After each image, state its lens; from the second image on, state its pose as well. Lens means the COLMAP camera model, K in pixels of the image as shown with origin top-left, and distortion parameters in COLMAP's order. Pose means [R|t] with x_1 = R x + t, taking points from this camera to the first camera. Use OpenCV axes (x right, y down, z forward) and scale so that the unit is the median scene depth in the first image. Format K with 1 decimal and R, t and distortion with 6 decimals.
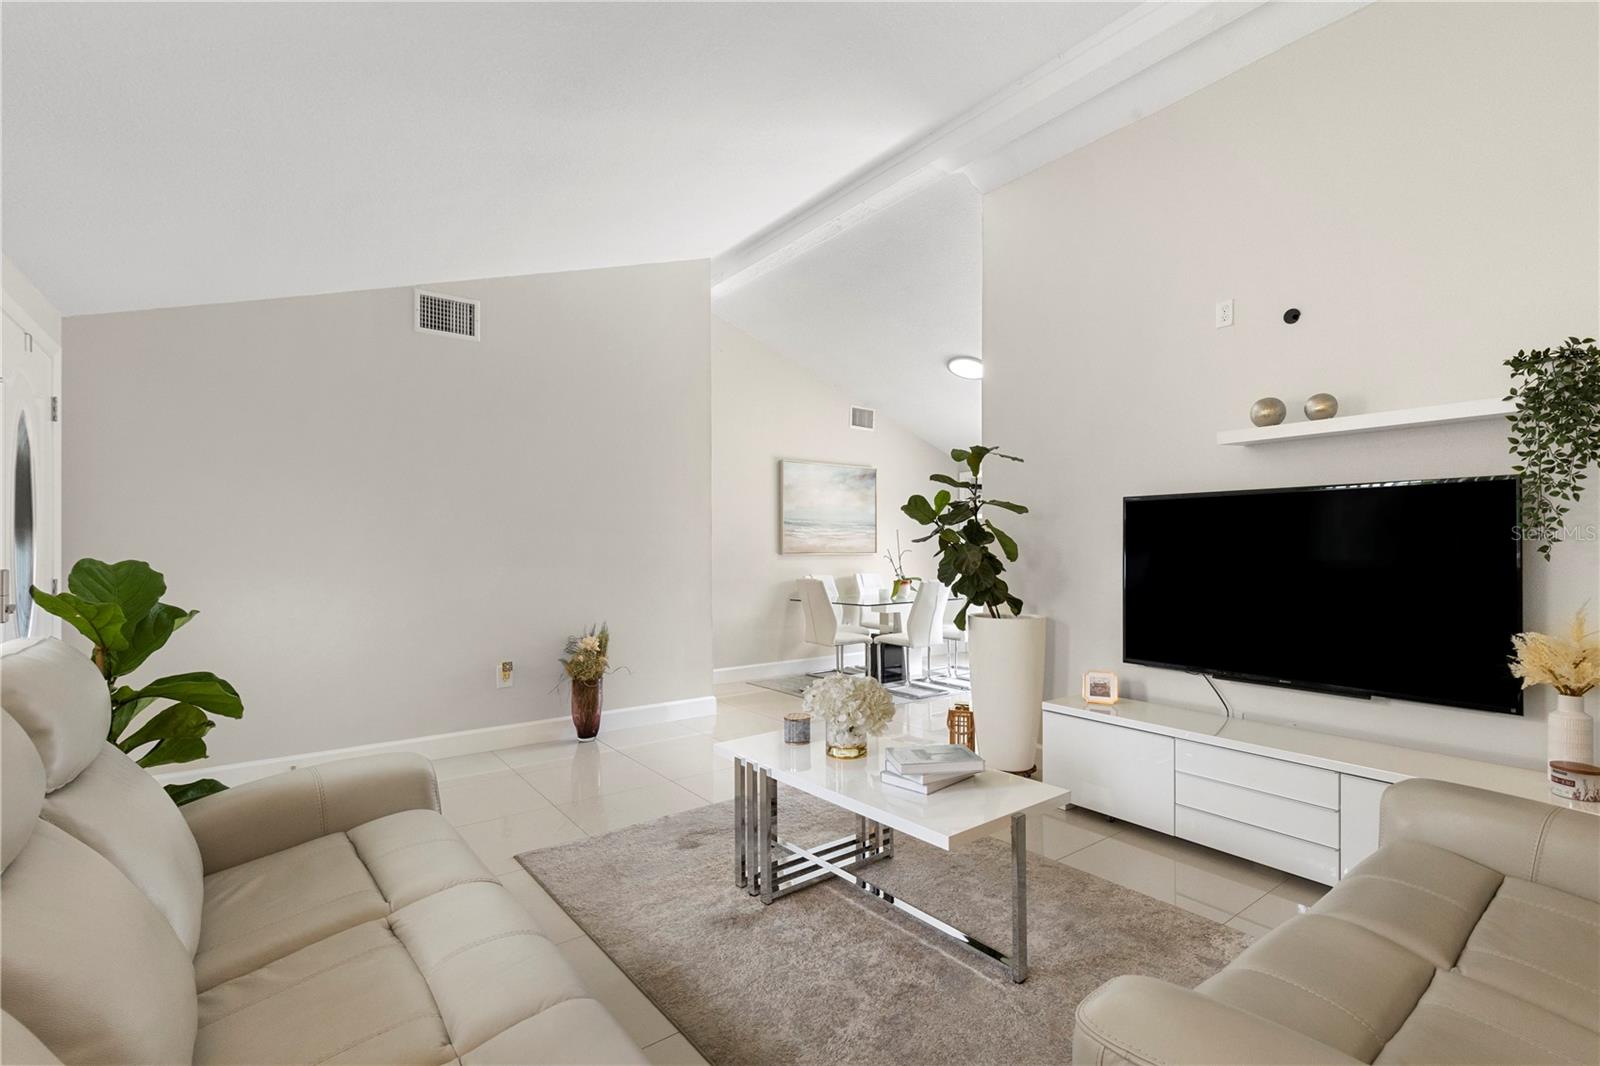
lens RADIAL K [[724.6, 0, 801.6], [0, 724.6, 549.4], [0, 0, 1]] dist [0.004717, -0.000614]
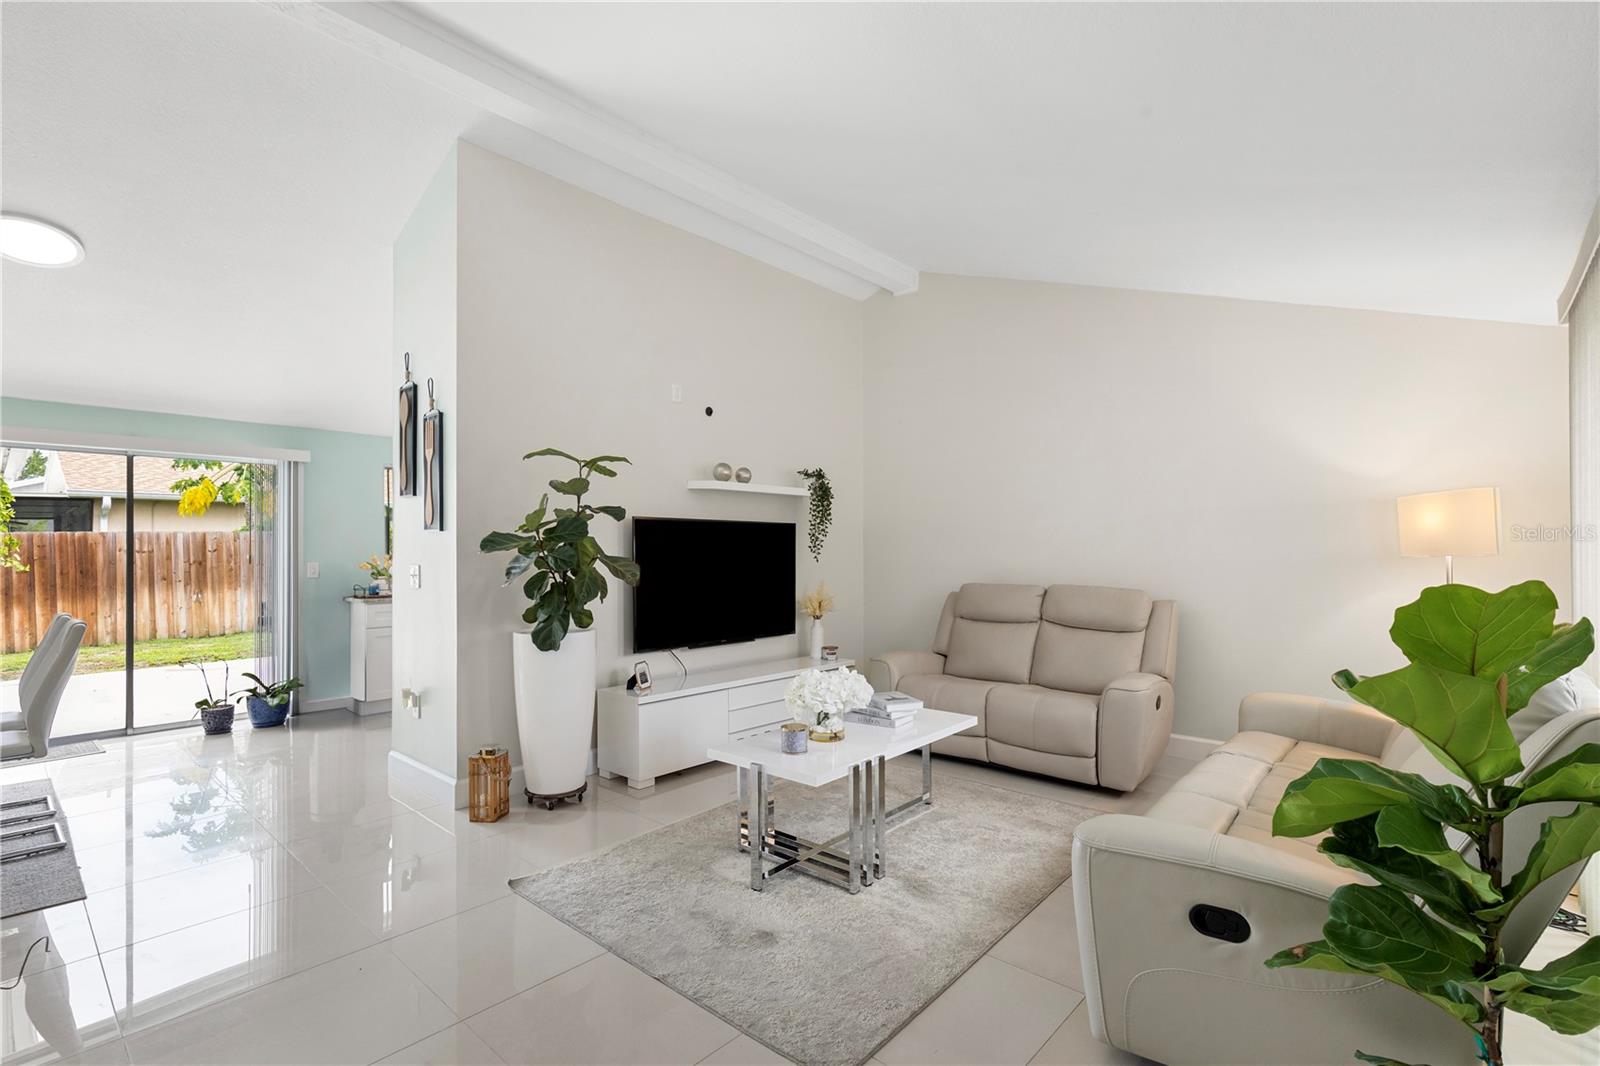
lens RADIAL K [[729.9, 0, 803.8], [0, 729.9, 551.3], [0, 0, 1]] dist [0.005189, -0.000101]
pose [[-0.177189, 0.006408, 0.984156, -0.990746], [0.009494, 0.999943, -0.004802, -0.007314], [-0.984131, 0.008493, -0.177240, 1.146137]]
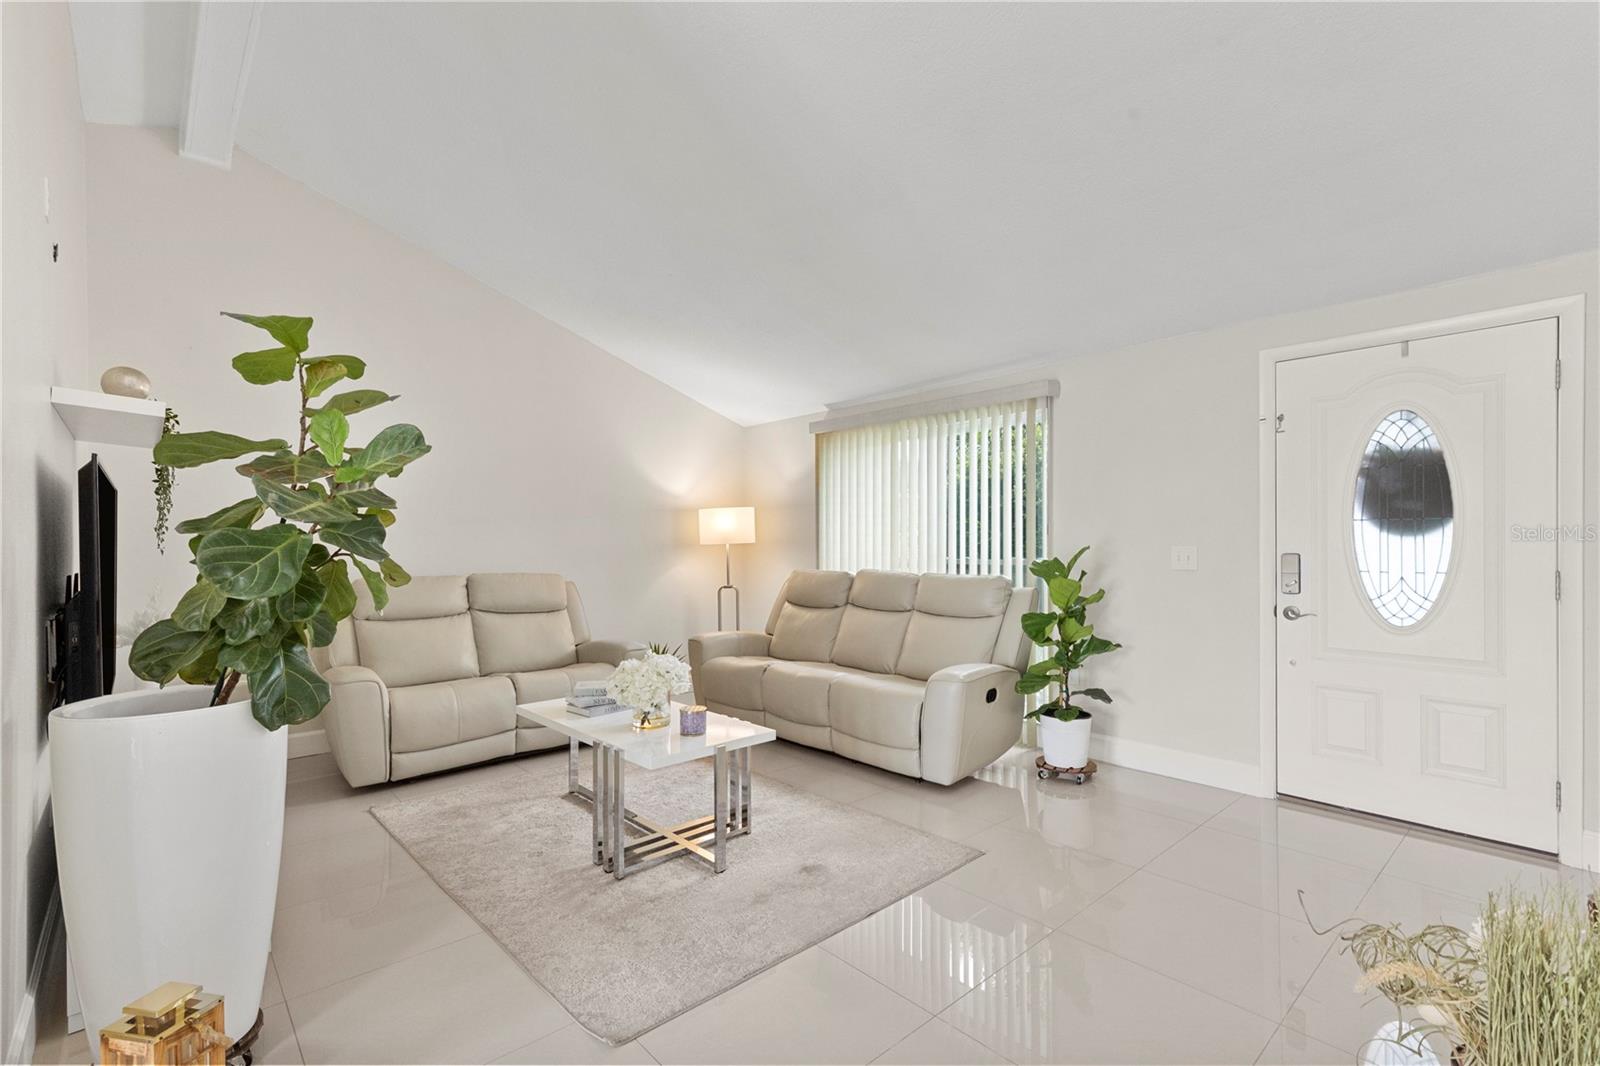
lens RADIAL K [[736.0, 0, 811.8], [0, 736.0, 554.4], [0, 0, 1]] dist [0.009351, 0.000177]
pose [[-0.994910, 0.005076, -0.100640, -0.066017], [0.003924, 0.999925, 0.011643, 0.005672], [0.100691, 0.011188, -0.994855, 1.999050]]
